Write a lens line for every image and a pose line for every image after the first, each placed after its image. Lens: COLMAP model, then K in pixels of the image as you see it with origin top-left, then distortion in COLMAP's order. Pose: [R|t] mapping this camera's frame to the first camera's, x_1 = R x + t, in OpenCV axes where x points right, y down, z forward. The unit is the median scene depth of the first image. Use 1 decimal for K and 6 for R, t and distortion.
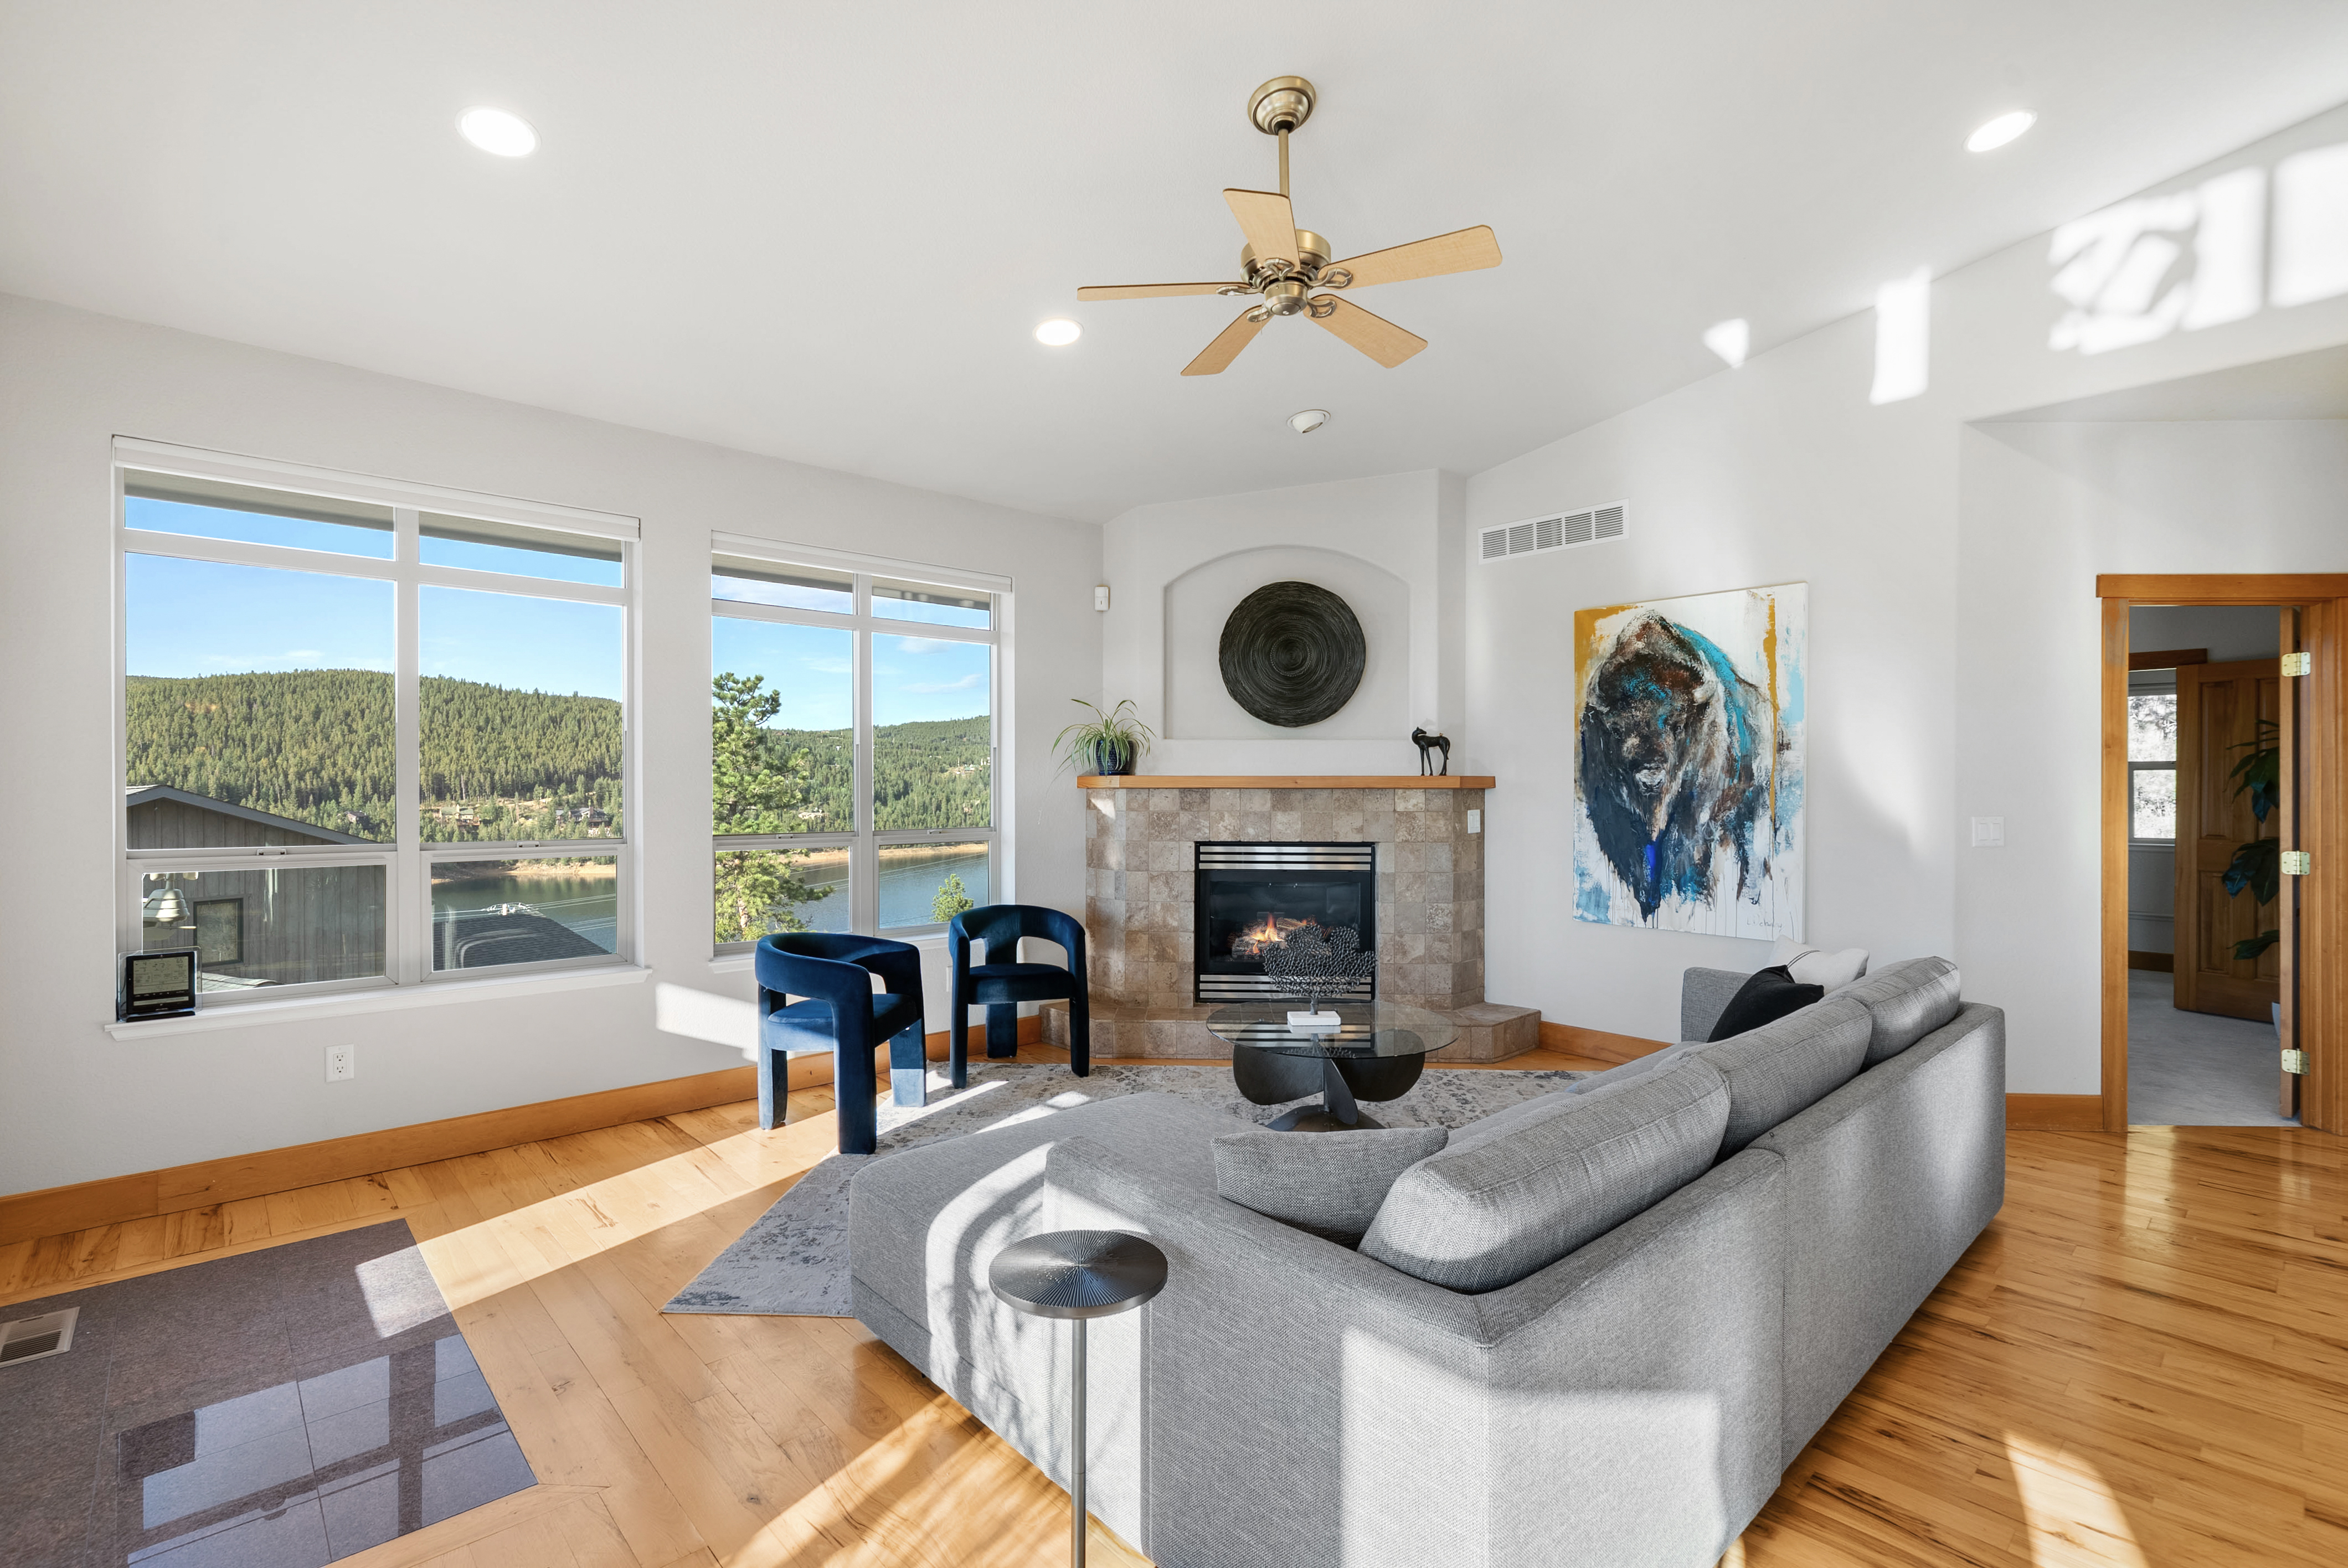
lens RADIAL K [[1058.3, 0, 1168.5], [0, 1058.3, 793.1], [0, 0, 1]] dist [0.004098, 0.001034]
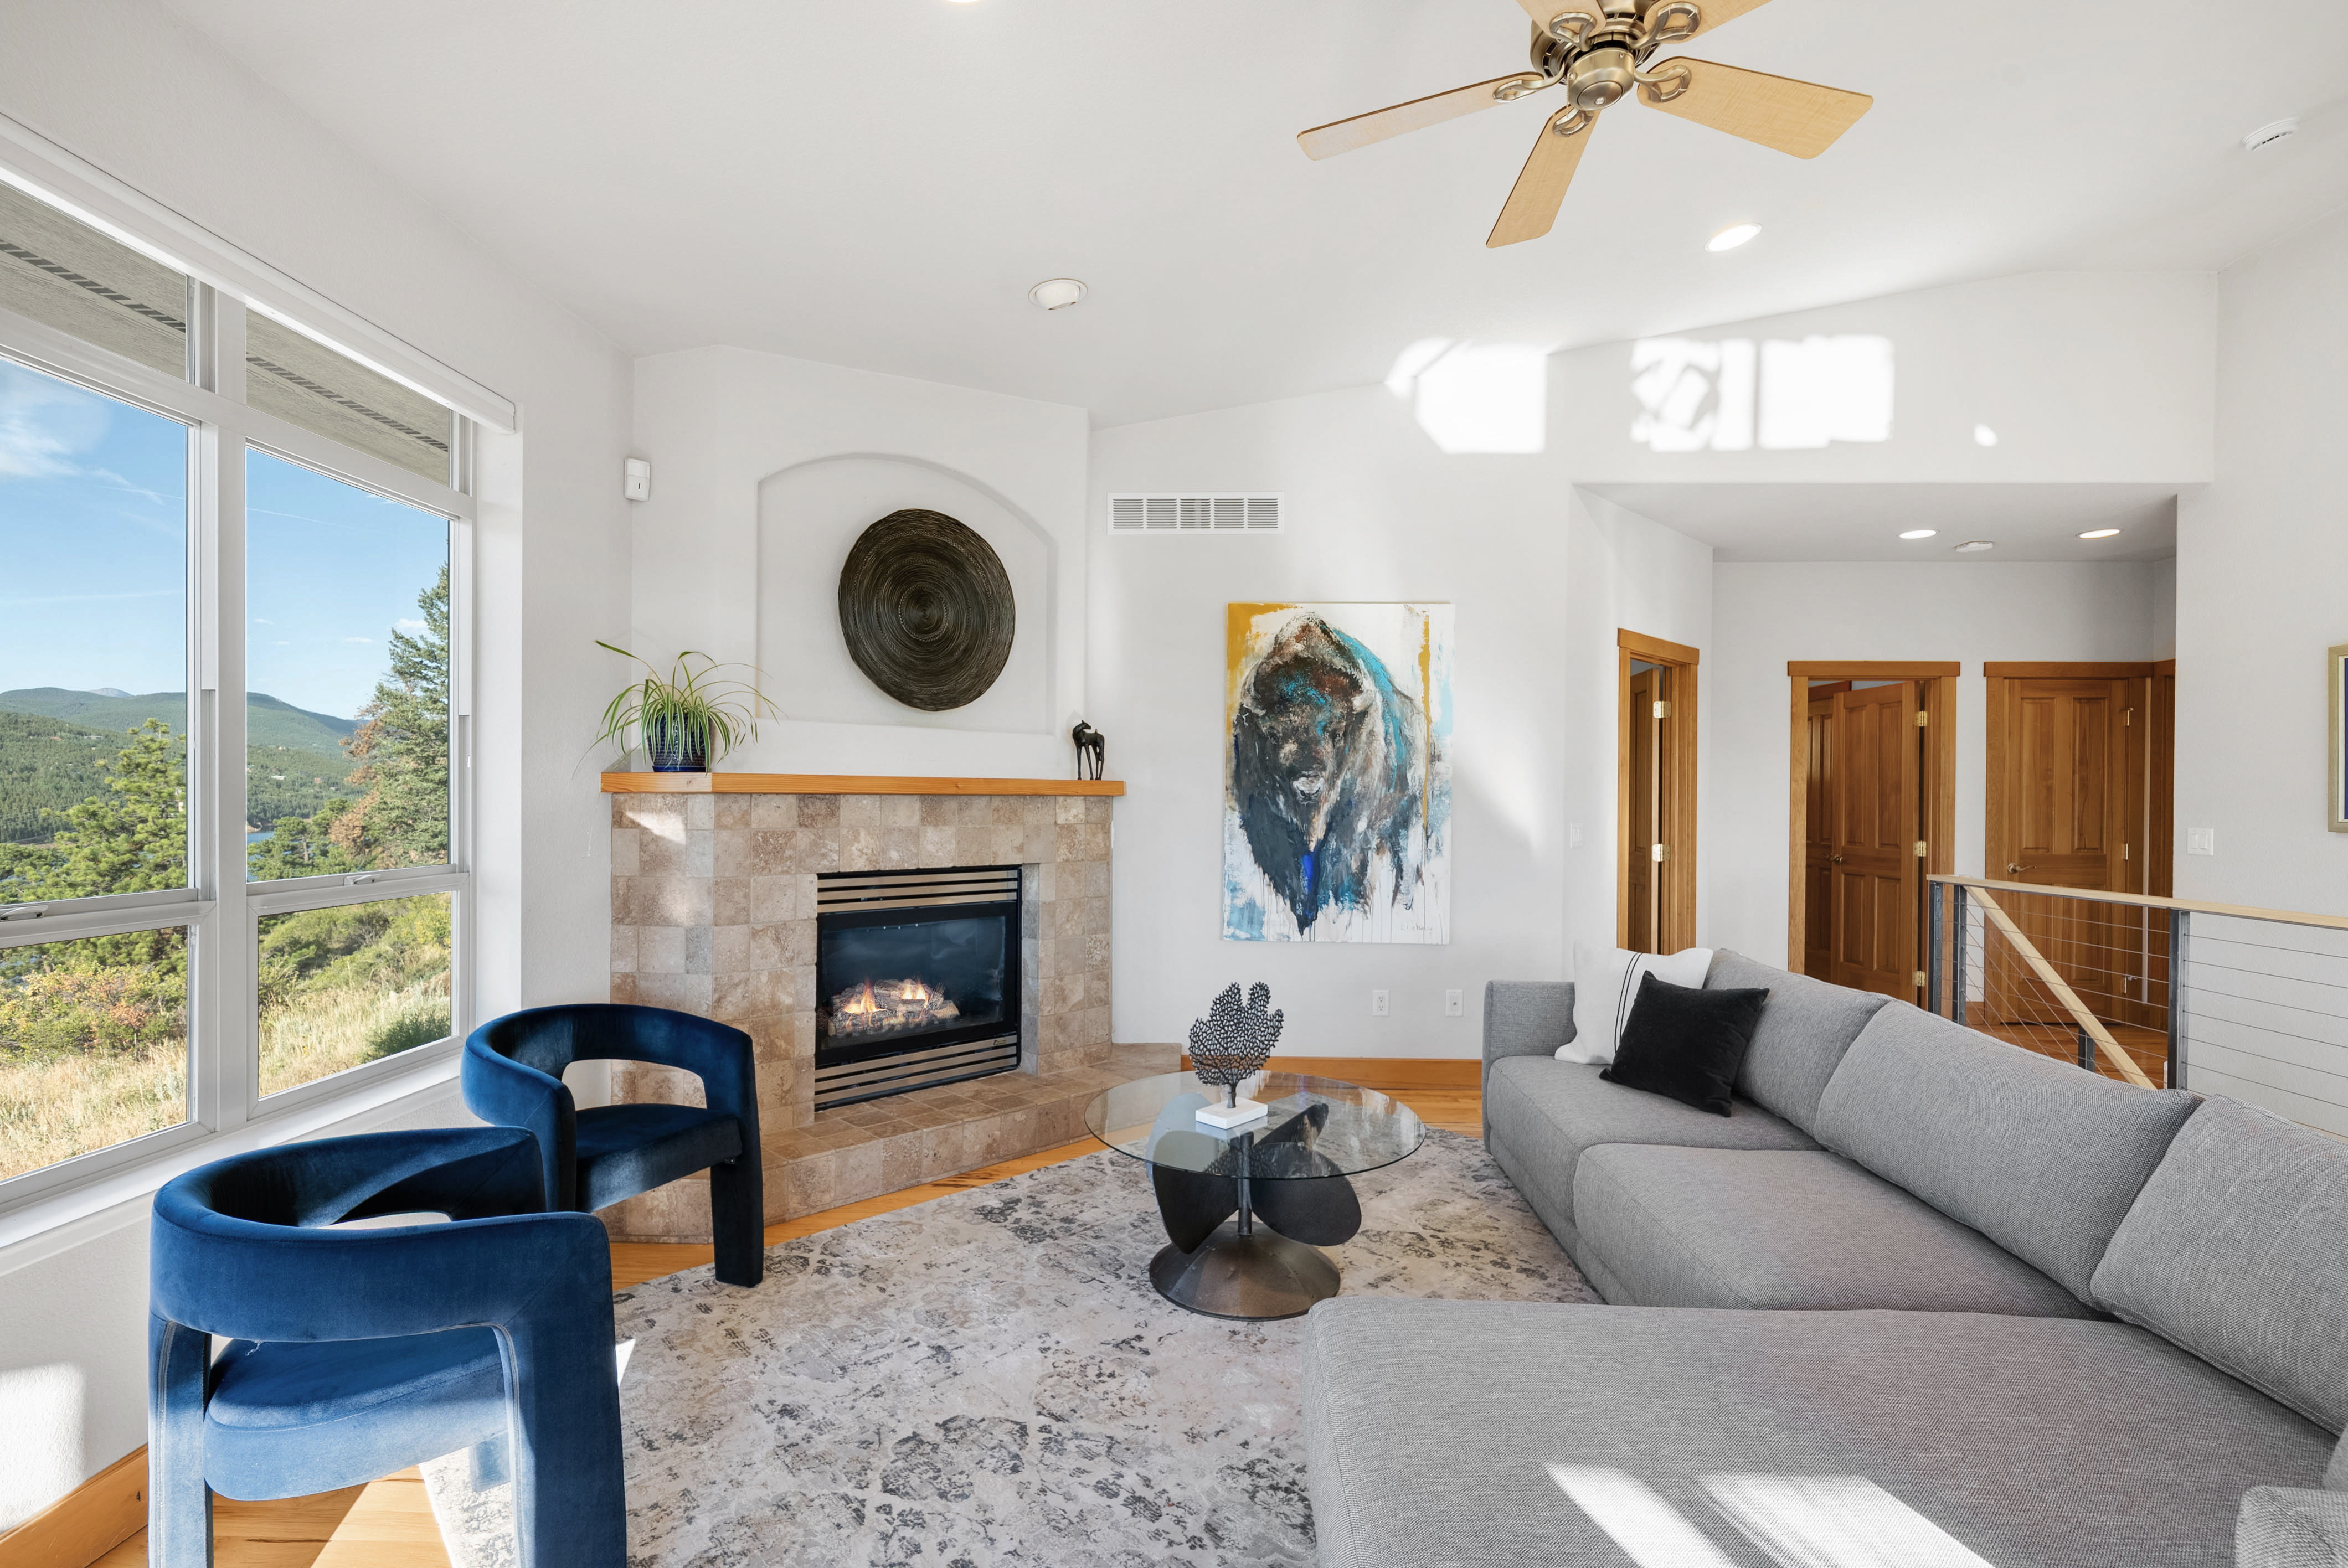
lens RADIAL K [[1071.0, 0, 1162.7], [0, 1071.0, 804.7], [0, 0, 1]] dist [-0.000478, 0.000521]
pose [[0.699153, -0.001799, 0.714970, -0.336597], [-0.002903, 0.999981, 0.005355, -0.002181], [-0.714966, -0.005819, 0.699135, 0.411720]]
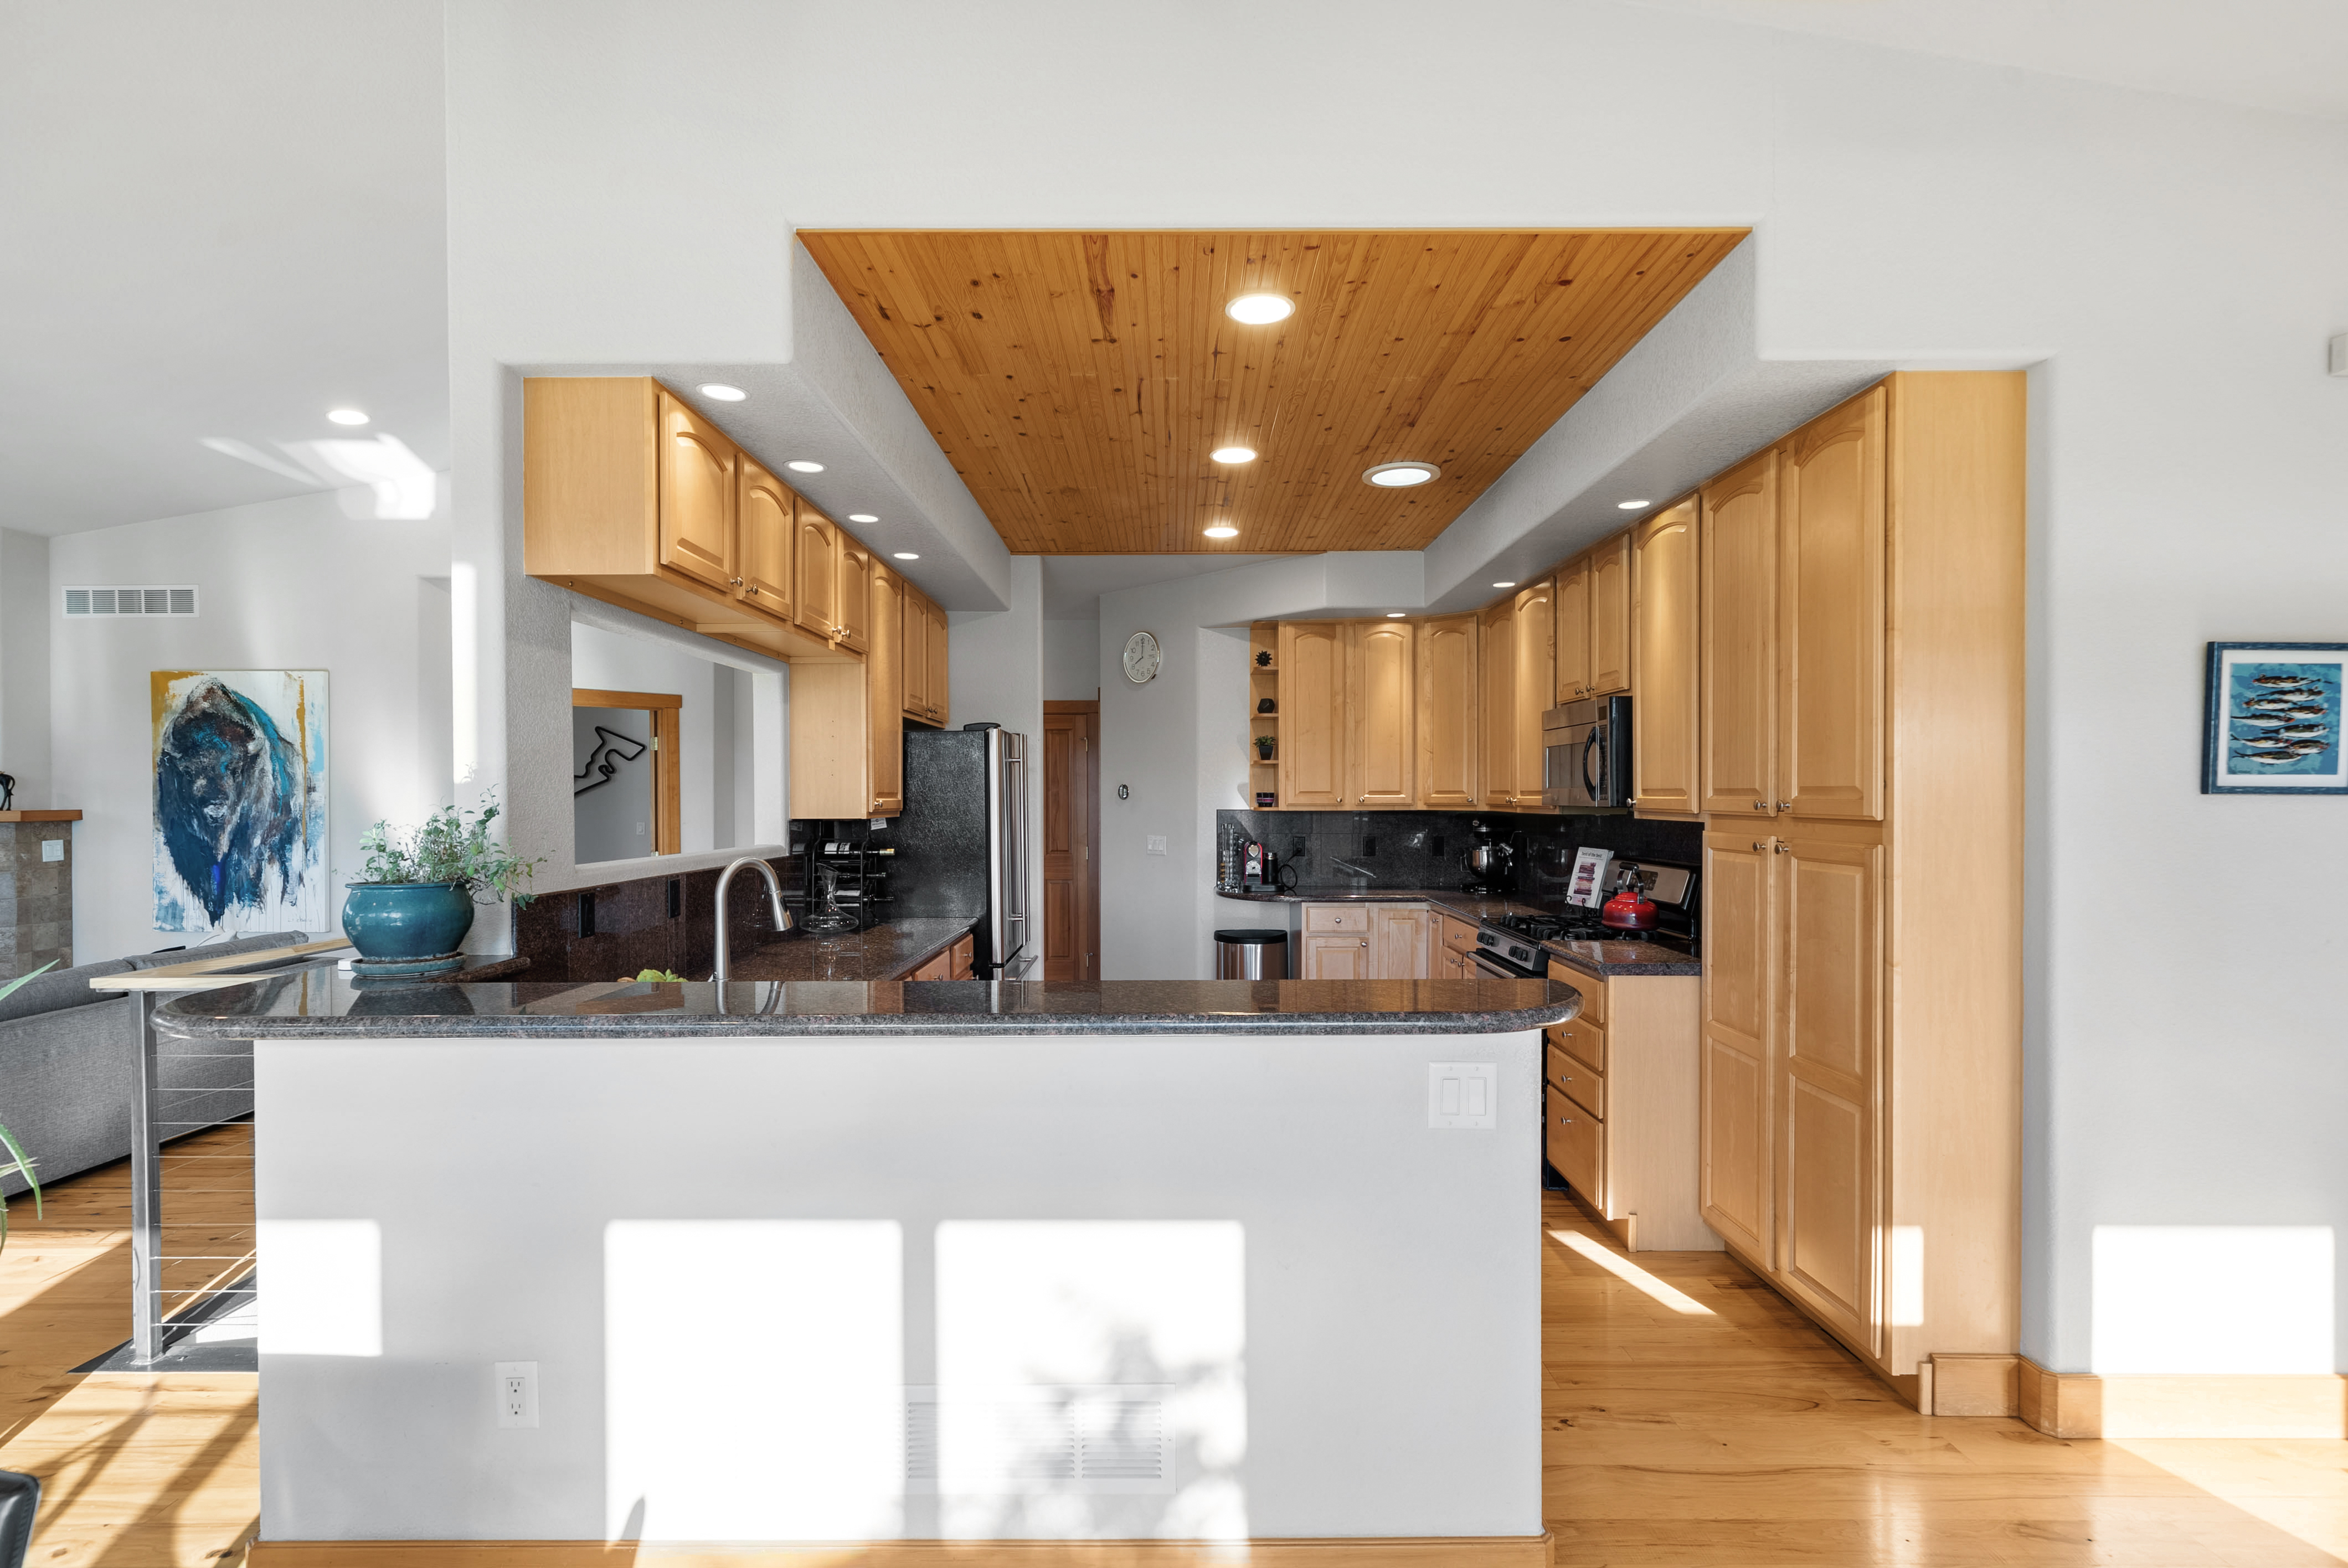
lens RADIAL K [[1067.5, 0, 1127.6], [0, 1067.5, 803.2], [0, 0, 1]] dist [-0.000938, 0.000254]
pose [[0.672916, -0.006451, 0.739691, 0.247007], [0.006874, 0.999973, 0.002467, -0.020163], [-0.739687, 0.003424, 0.672943, -0.647371]]
